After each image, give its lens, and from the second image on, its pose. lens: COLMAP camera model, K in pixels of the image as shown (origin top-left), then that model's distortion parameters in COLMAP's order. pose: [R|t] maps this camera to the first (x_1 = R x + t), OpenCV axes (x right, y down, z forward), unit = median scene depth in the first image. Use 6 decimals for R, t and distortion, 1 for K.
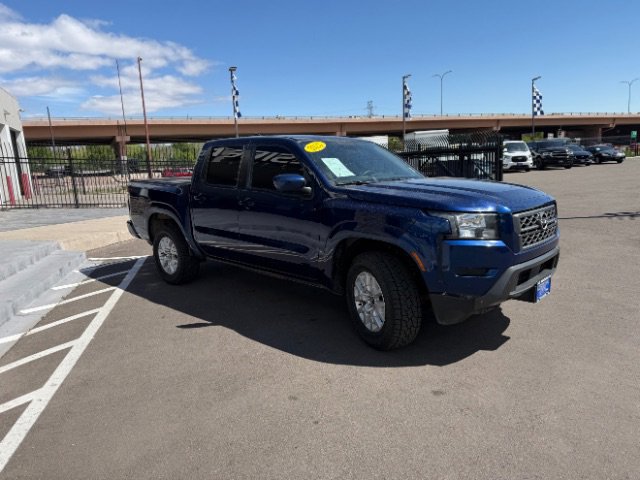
lens RADIAL K [[449.7, 0, 318.6], [0, 449.7, 239.1], [0, 0, 1]] dist [0.032048, -0.041275]
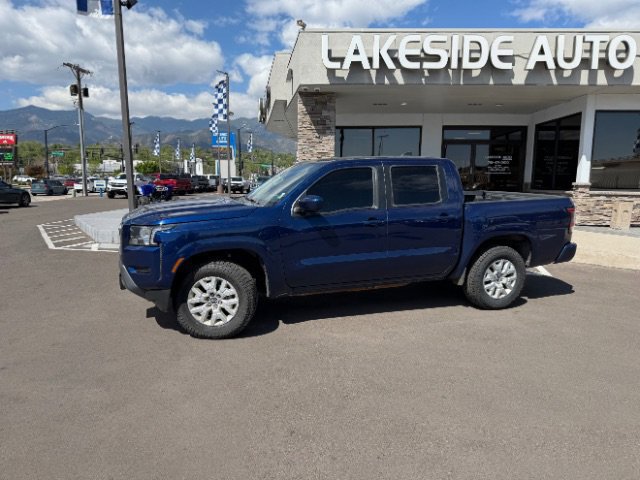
lens RADIAL K [[449.7, 0, 315.8], [0, 449.7, 245.7], [0, 0, 1]] dist [0.032048, -0.041275]
pose [[-0.457351, 0.176439, -0.871607, 1.109942], [-0.145673, 0.952017, 0.269154, -0.348461], [0.877274, 0.250067, -0.409704, 1.621828]]
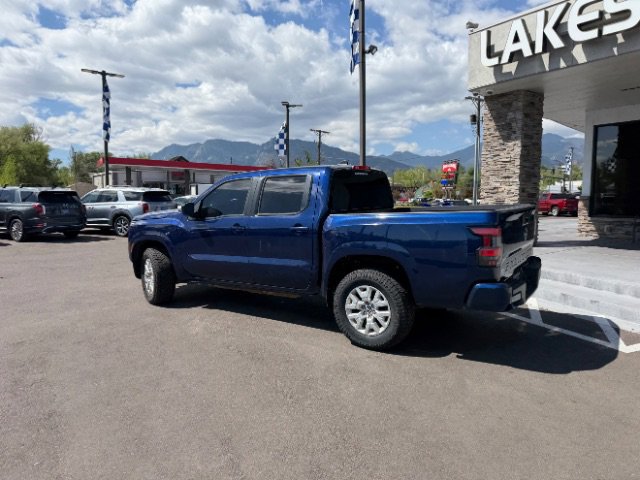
lens RADIAL K [[449.7, 0, 317.0], [0, 449.7, 237.6], [0, 0, 1]] dist [0.032048, -0.041275]
pose [[-0.986130, 0.065083, -0.152680, 0.092565], [0.021780, 0.962698, 0.269699, -0.421006], [0.164538, 0.262633, -0.950764, 2.433365]]
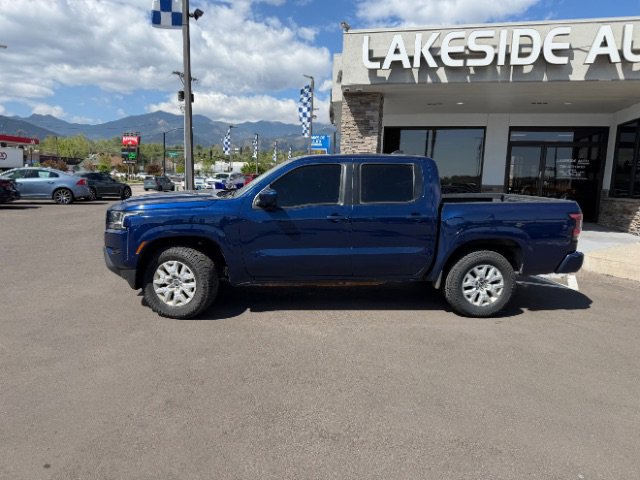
lens RADIAL K [[449.7, 0, 316.1], [0, 449.7, 243.2], [0, 0, 1]] dist [0.032048, -0.041275]
pose [[-0.640851, 0.136819, -0.755375, 0.960897], [-0.138247, 0.947332, 0.288875, -0.381098], [0.755114, 0.289555, -0.588184, 1.900883]]
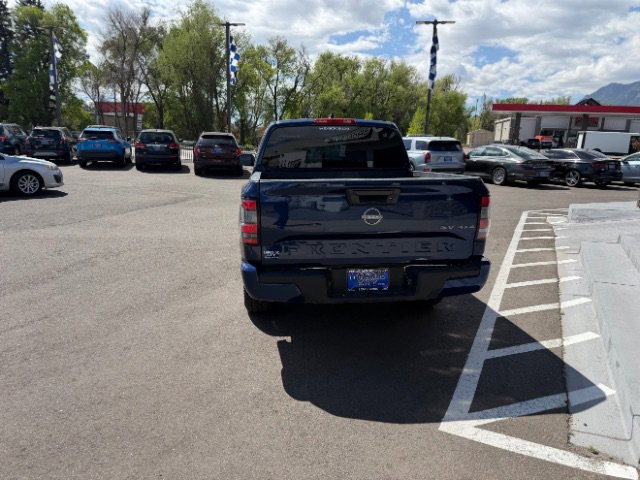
lens RADIAL K [[449.7, 0, 320.5], [0, 449.7, 244.3], [0, 0, 1]] dist [0.032048, -0.041275]
pose [[-0.770947, -0.113473, 0.626710, -0.863756], [0.126919, 0.936893, 0.325765, -0.356341], [-0.624126, 0.330688, -0.707893, 2.145878]]
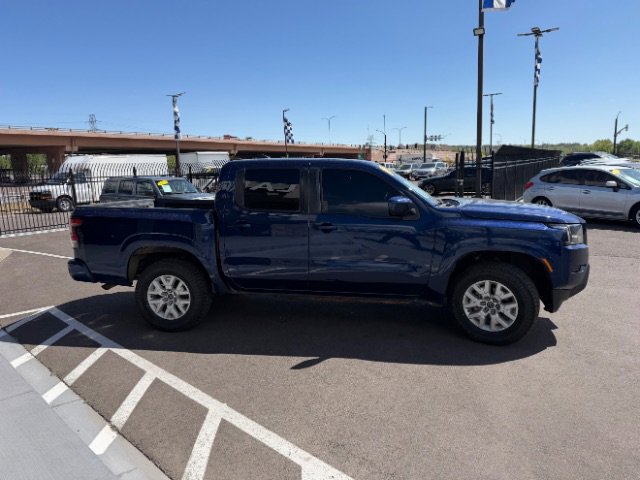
lens RADIAL K [[449.7, 0, 318.3], [0, 449.7, 240.5], [0, 0, 1]] dist [0.032048, -0.041275]
pose [[0.839008, -0.064092, 0.540332, -0.700899], [0.085948, 0.996182, -0.015294, -0.038901], [-0.537289, 0.059272, 0.841313, 0.202814]]
